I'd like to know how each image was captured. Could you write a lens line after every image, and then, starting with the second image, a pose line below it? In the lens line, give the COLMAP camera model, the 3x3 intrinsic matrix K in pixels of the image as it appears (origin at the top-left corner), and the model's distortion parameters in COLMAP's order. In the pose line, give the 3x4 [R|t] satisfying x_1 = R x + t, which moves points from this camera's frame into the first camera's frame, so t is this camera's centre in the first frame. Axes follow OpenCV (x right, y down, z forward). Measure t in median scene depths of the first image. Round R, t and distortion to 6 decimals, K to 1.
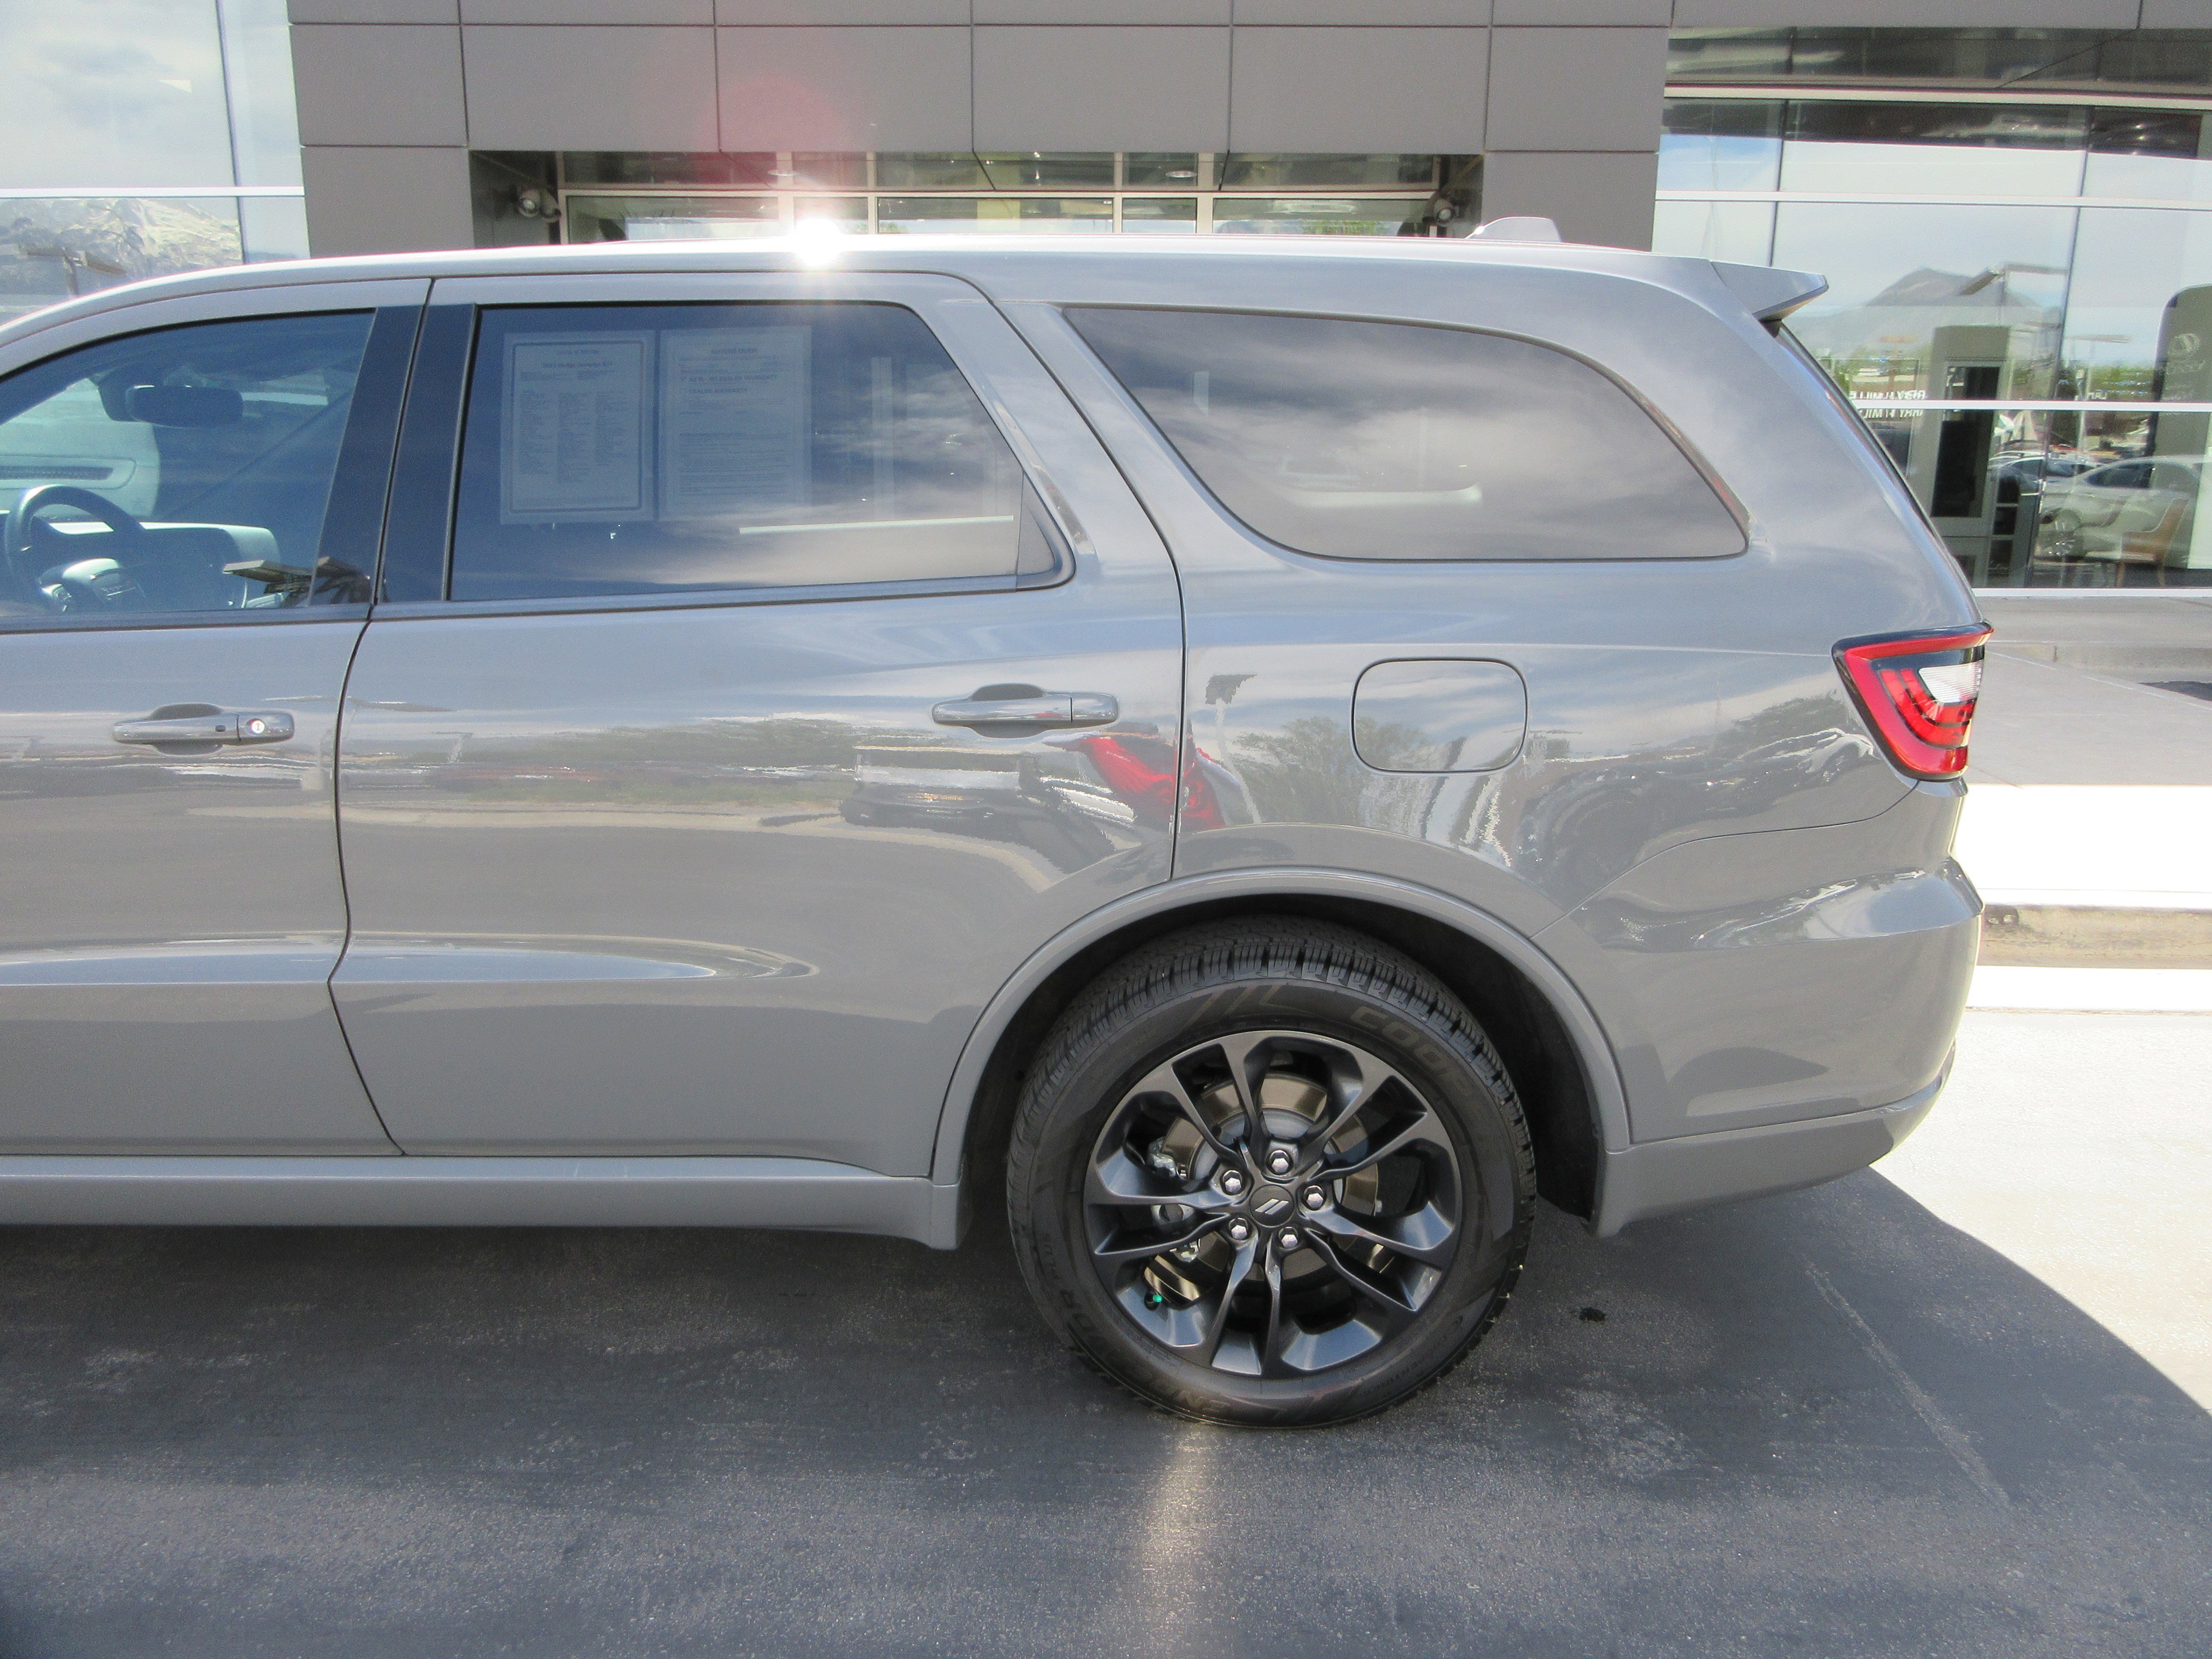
lens RADIAL K [[1644.6, 0, 1111.7], [0, 1644.6, 825.1], [0, 0, 1]] dist [0.003210, 0.001612]
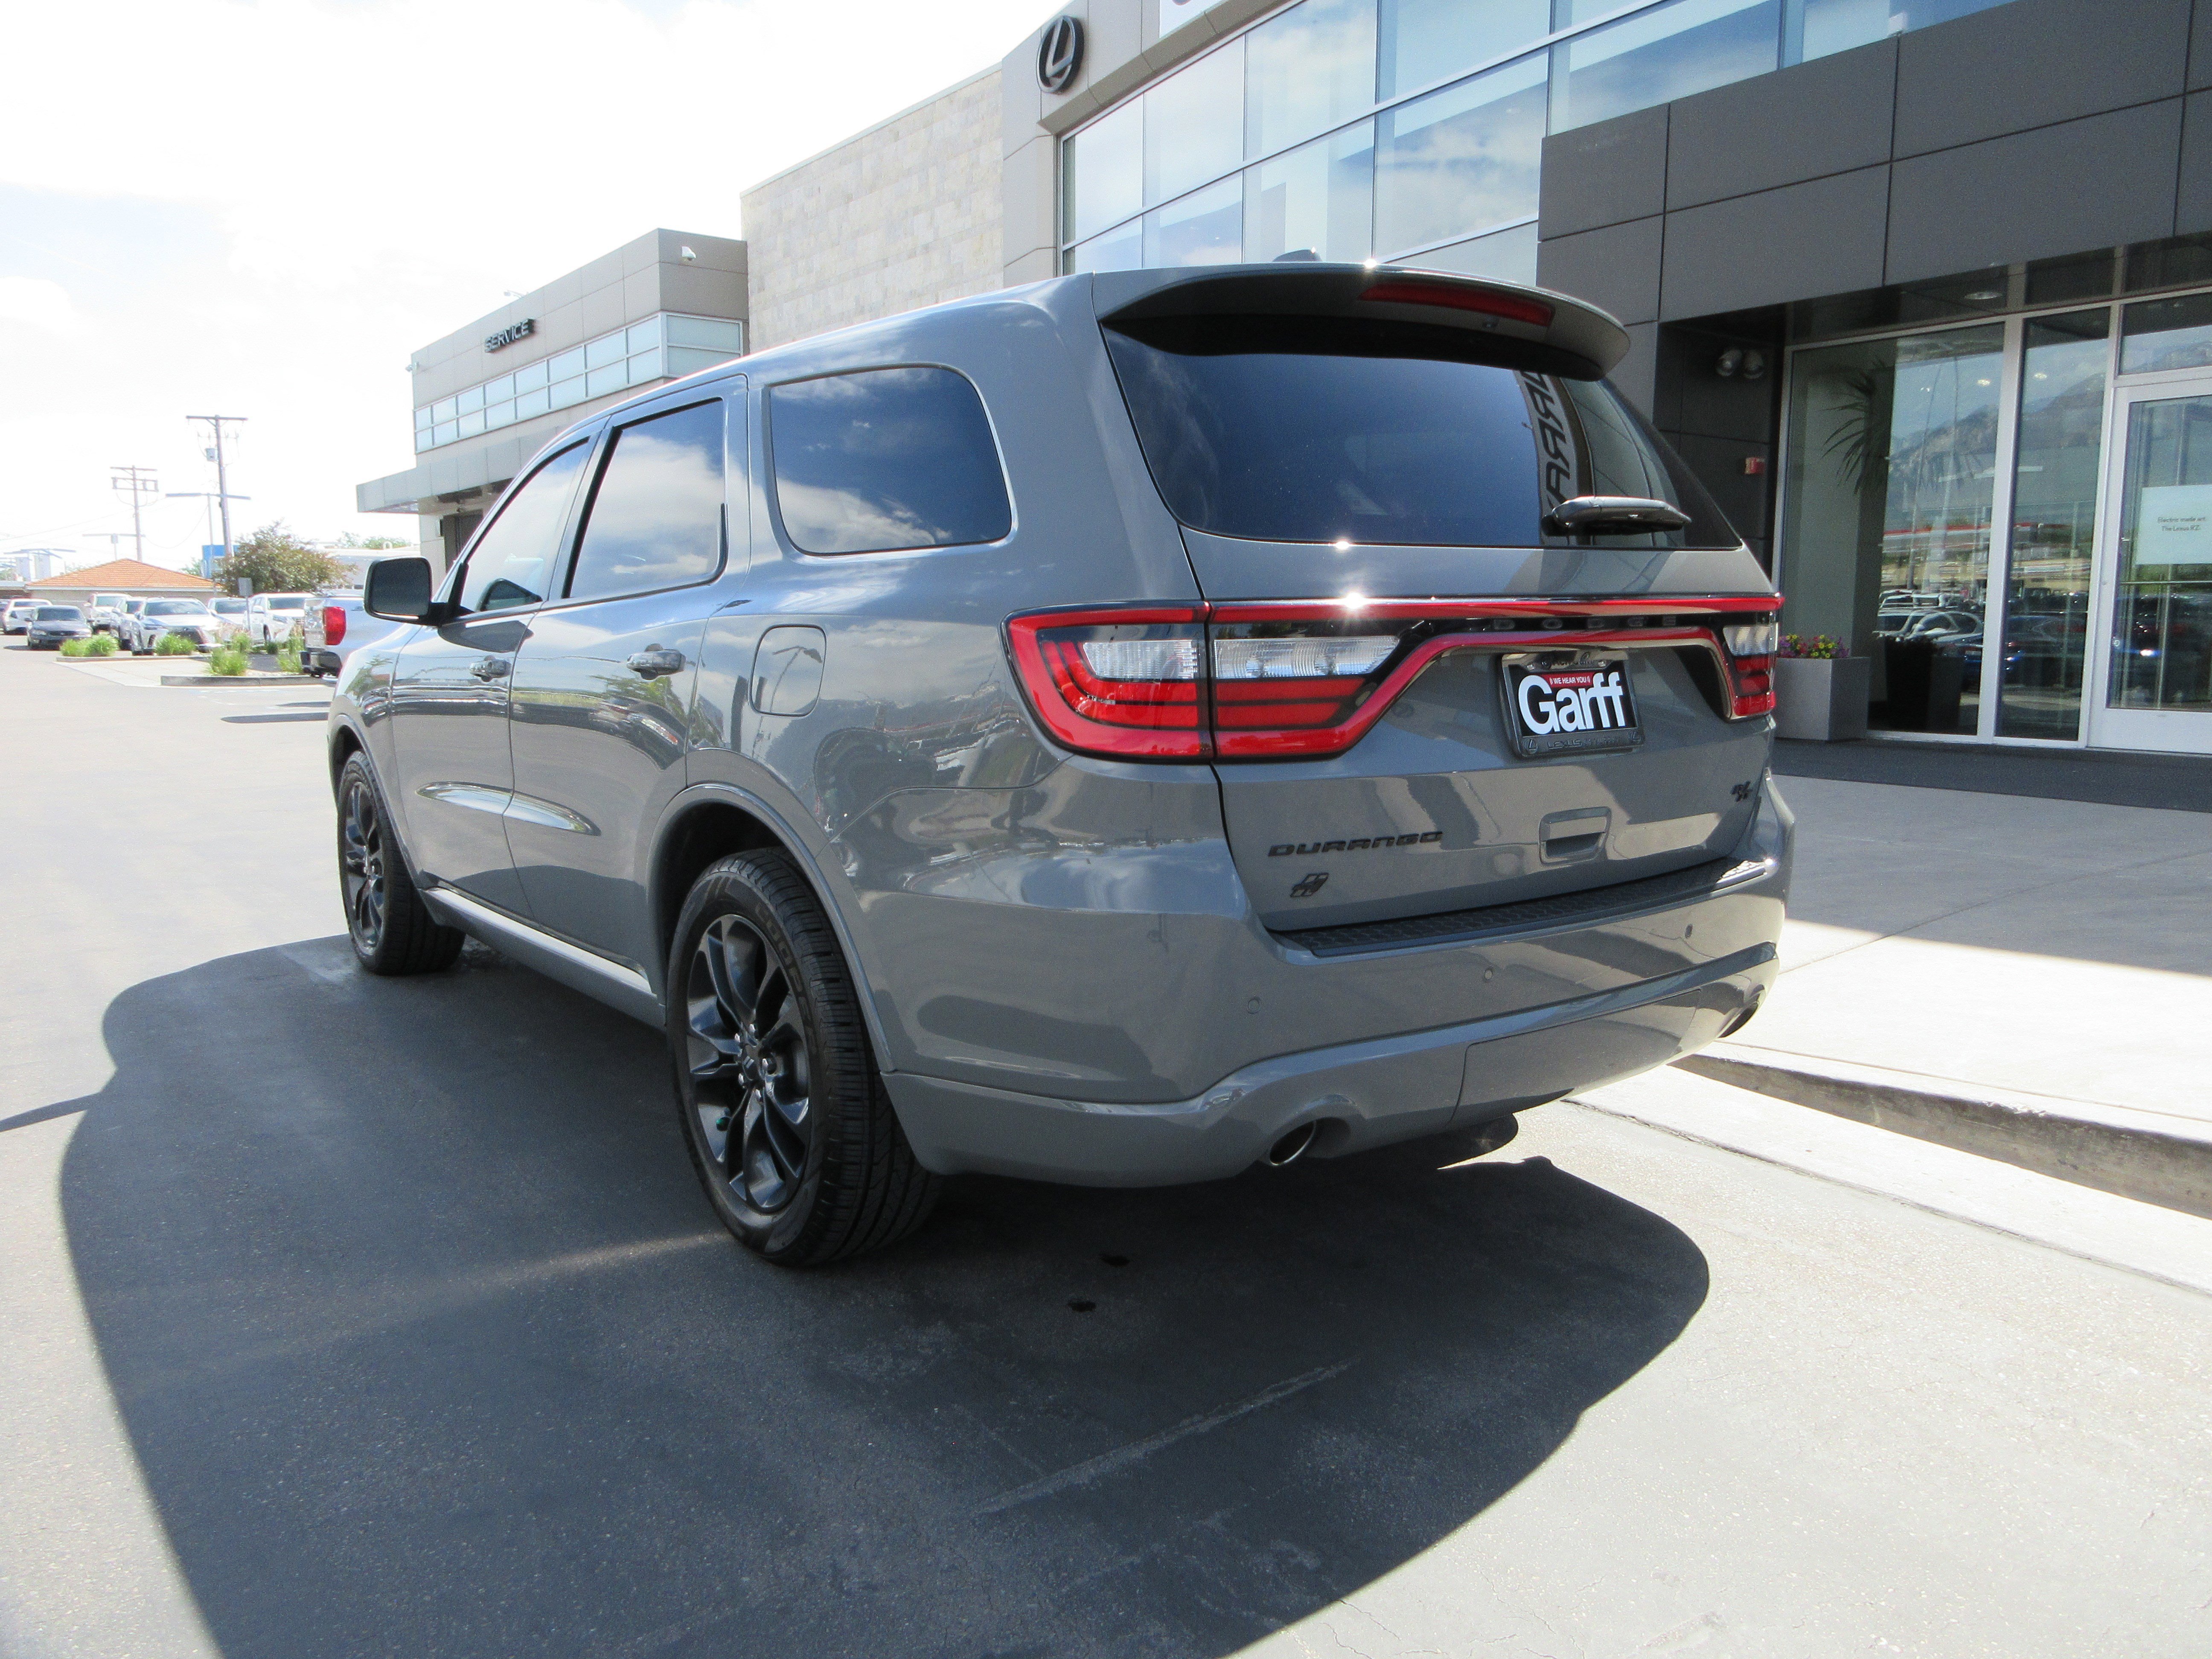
lens RADIAL K [[1644.6, 0, 1102.3], [0, 1644.6, 812.8], [0, 0, 1]] dist [0.003210, 0.001612]
pose [[0.617085, 0.089040, -0.781843, 1.201204], [-0.176520, 0.983919, -0.027269, 0.028985], [0.766842, 0.154838, 0.622879, 0.378054]]
